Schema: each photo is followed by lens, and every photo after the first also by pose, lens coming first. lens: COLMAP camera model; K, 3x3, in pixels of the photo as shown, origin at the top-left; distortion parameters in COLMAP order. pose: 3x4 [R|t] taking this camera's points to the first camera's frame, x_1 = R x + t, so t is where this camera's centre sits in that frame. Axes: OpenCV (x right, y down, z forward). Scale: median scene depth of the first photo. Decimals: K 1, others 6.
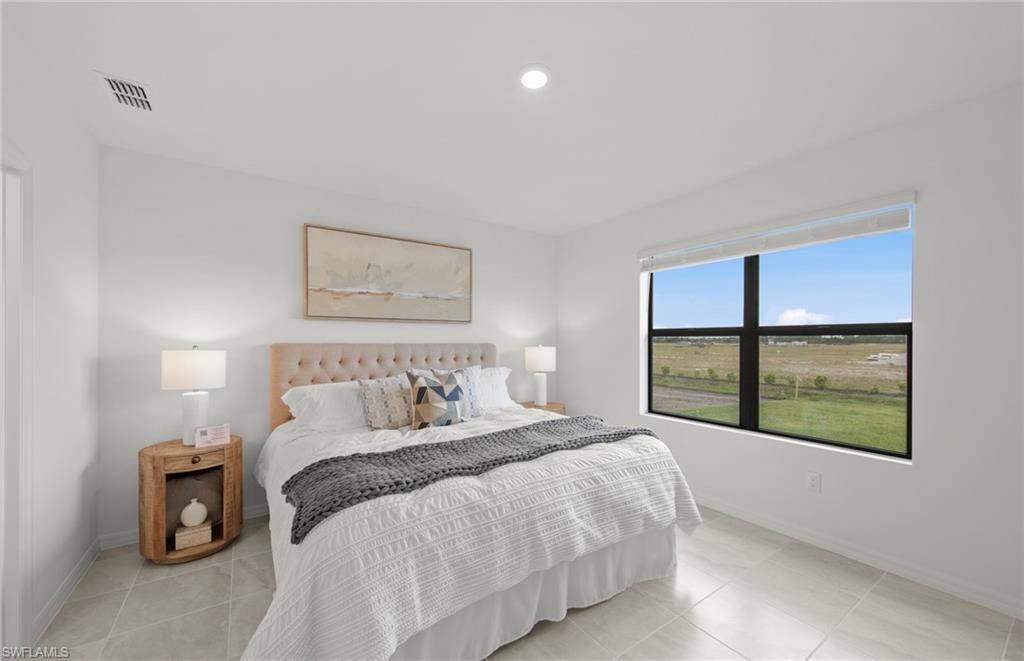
lens RADIAL K [[396.3, 0, 509.8], [0, 396.3, 338.8], [0, 0, 1]] dist [0.001295, 0.000447]
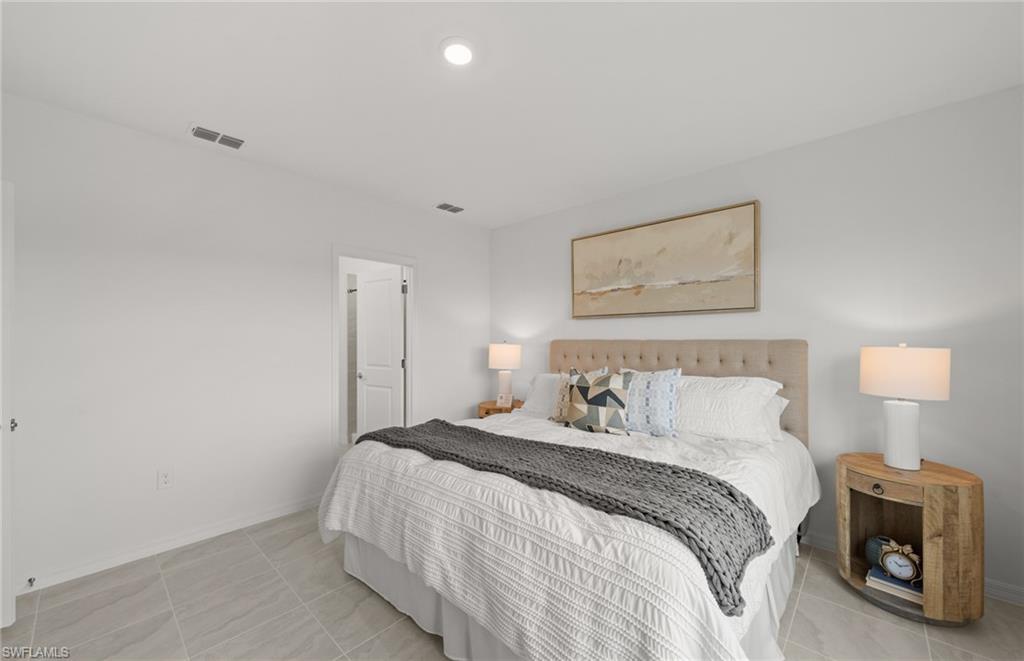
lens RADIAL K [[396.3, 0, 509.8], [0, 396.3, 338.8], [0, 0, 1]] dist [0.001295, 0.000447]
pose [[0.213024, -0.003022, -0.977042, 0.596352], [0.006840, 0.999975, -0.001601, 0.008698], [0.977023, -0.006342, 0.213040, 0.561371]]
